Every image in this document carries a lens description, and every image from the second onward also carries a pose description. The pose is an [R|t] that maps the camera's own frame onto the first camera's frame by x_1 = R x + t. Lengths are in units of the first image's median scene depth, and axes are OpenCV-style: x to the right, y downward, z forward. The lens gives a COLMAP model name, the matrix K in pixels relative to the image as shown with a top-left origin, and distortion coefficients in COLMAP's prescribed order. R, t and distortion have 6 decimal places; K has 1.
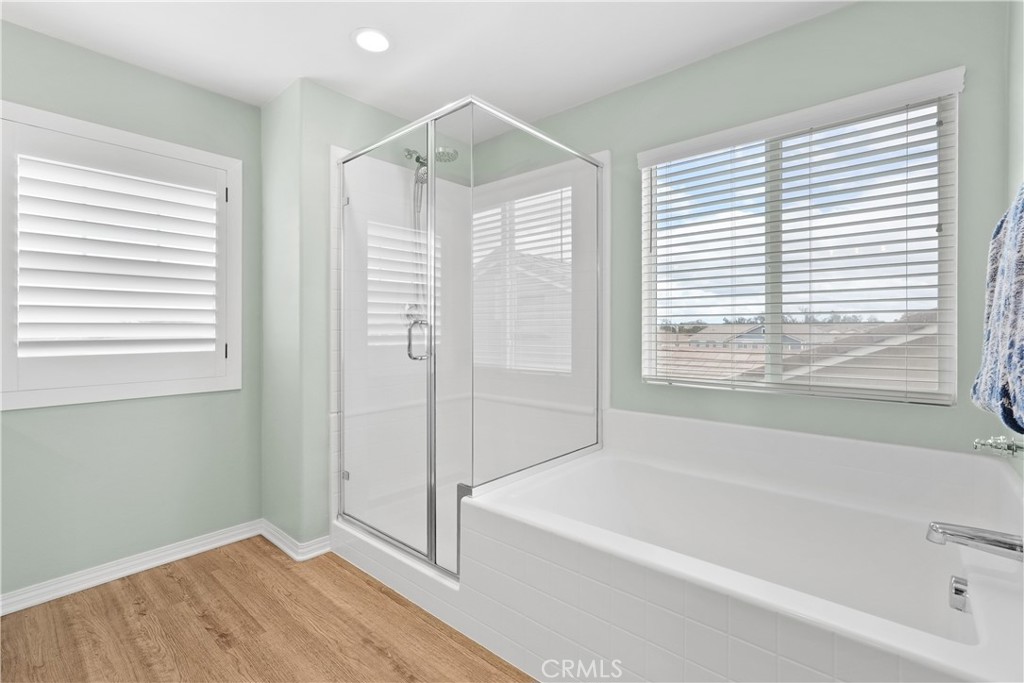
lens RADIAL K [[464.6, 0, 510.9], [0, 464.6, 335.8], [0, 0, 1]] dist [0.000677, 0.002375]
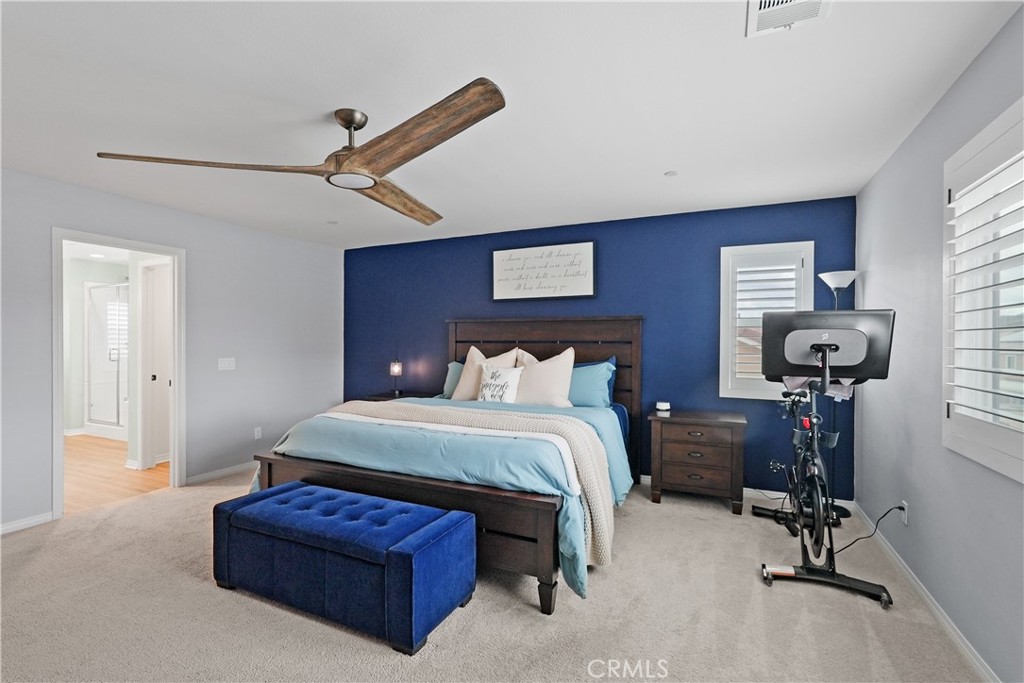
lens RADIAL K [[464.6, 0, 510.9], [0, 464.6, 345.0], [0, 0, 1]] dist [0.000677, 0.002375]
pose [[0.963620, -0.003760, 0.267249, 1.259311], [0.003600, 0.999993, 0.001091, -0.041780], [-0.267251, -0.000089, 0.963627, -2.231096]]
